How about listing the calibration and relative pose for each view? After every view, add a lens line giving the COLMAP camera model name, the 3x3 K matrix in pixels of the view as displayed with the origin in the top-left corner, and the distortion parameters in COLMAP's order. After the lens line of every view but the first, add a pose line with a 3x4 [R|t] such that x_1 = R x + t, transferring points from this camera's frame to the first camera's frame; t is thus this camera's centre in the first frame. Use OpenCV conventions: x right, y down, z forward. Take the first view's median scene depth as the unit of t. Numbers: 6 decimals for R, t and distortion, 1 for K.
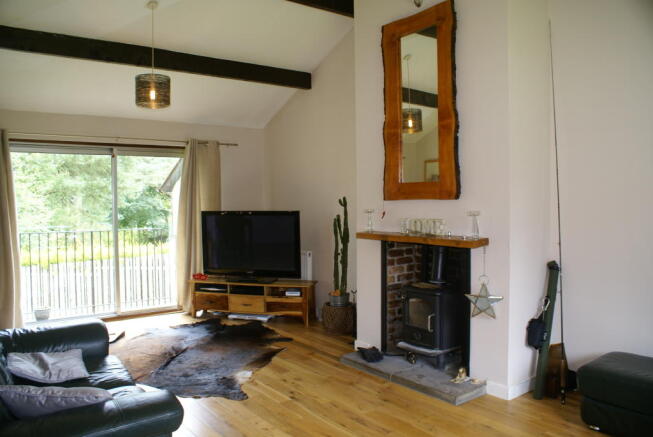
lens RADIAL K [[511.7, 0, 326.5], [0, 511.7, 218.5], [0, 0, 1]] dist [-0.123831, 0.001805]
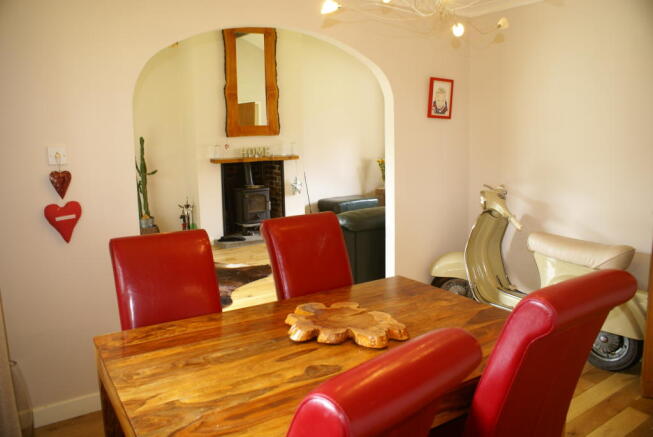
lens RADIAL K [[511.7, 0, 326.5], [0, 511.7, 218.5], [0, 0, 1]] dist [-0.123831, 0.001805]
pose [[0.069255, -0.161377, 0.984460, -1.429217], [0.058542, 0.985786, 0.157476, -0.017569], [-0.995880, 0.046726, 0.077717, 0.609880]]
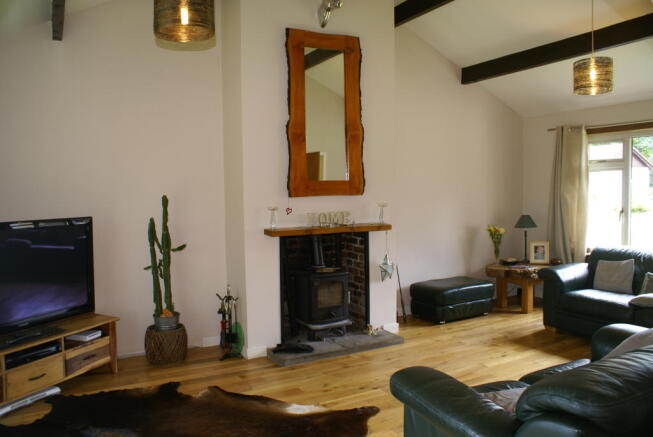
lens RADIAL K [[511.7, 0, 326.5], [0, 511.7, 218.5], [0, 0, 1]] dist [-0.123831, 0.001805]
pose [[0.161511, -0.049352, 0.985636, -0.915712], [0.055703, 0.997612, 0.040824, -0.031099], [-0.985298, 0.048310, 0.163875, 0.774857]]
